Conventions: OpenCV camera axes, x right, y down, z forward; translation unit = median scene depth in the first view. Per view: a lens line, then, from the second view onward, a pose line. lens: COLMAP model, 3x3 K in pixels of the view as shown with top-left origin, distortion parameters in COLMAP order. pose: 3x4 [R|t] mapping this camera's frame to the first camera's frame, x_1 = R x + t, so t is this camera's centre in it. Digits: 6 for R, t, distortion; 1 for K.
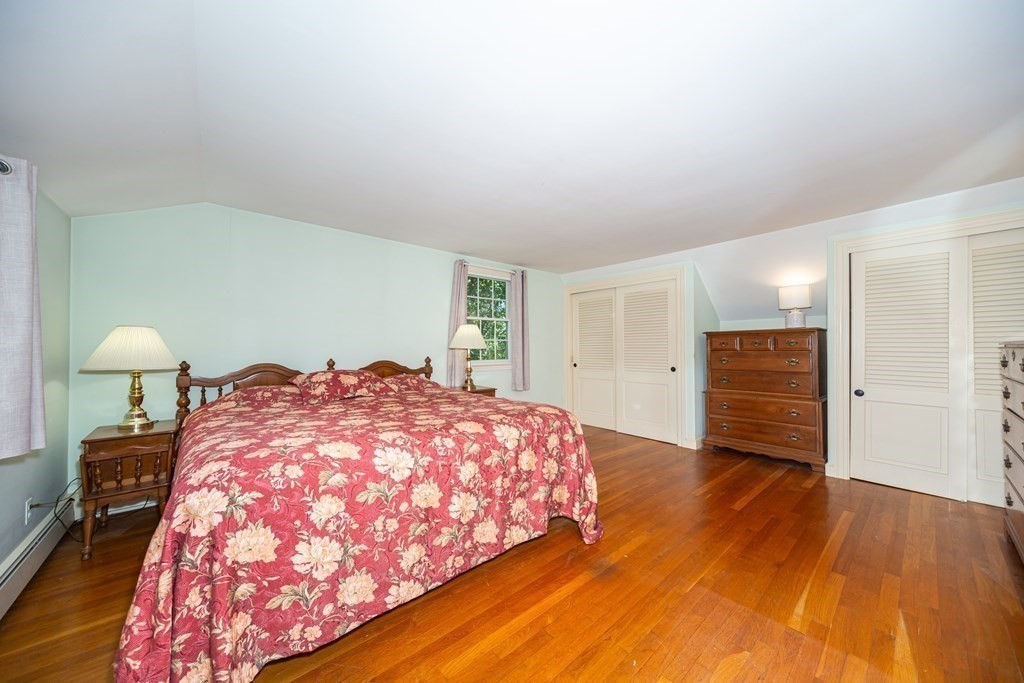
lens RADIAL K [[345.4, 0, 509.6], [0, 345.4, 347.0], [0, 0, 1]] dist [0.000724, -0.000014]
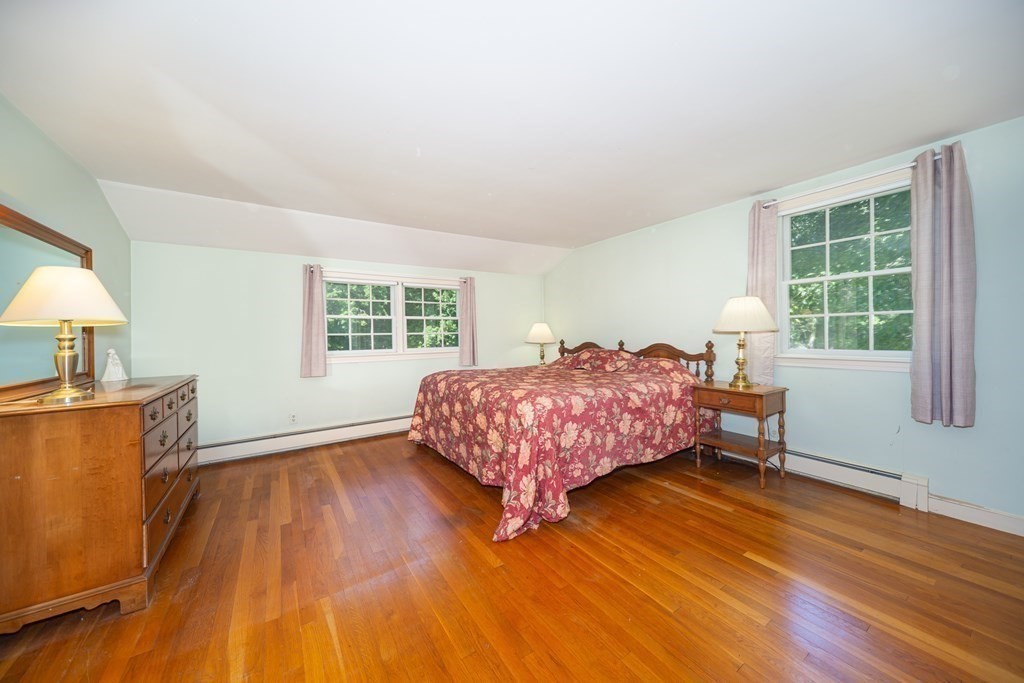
lens RADIAL K [[345.4, 0, 512.5], [0, 345.4, 335.5], [0, 0, 1]] dist [0.000724, -0.000014]
pose [[-0.110761, 0.007131, -0.993822, 0.652358], [0.013258, 0.999896, 0.005697, 0.004022], [0.993759, -0.012545, -0.110844, 0.630758]]
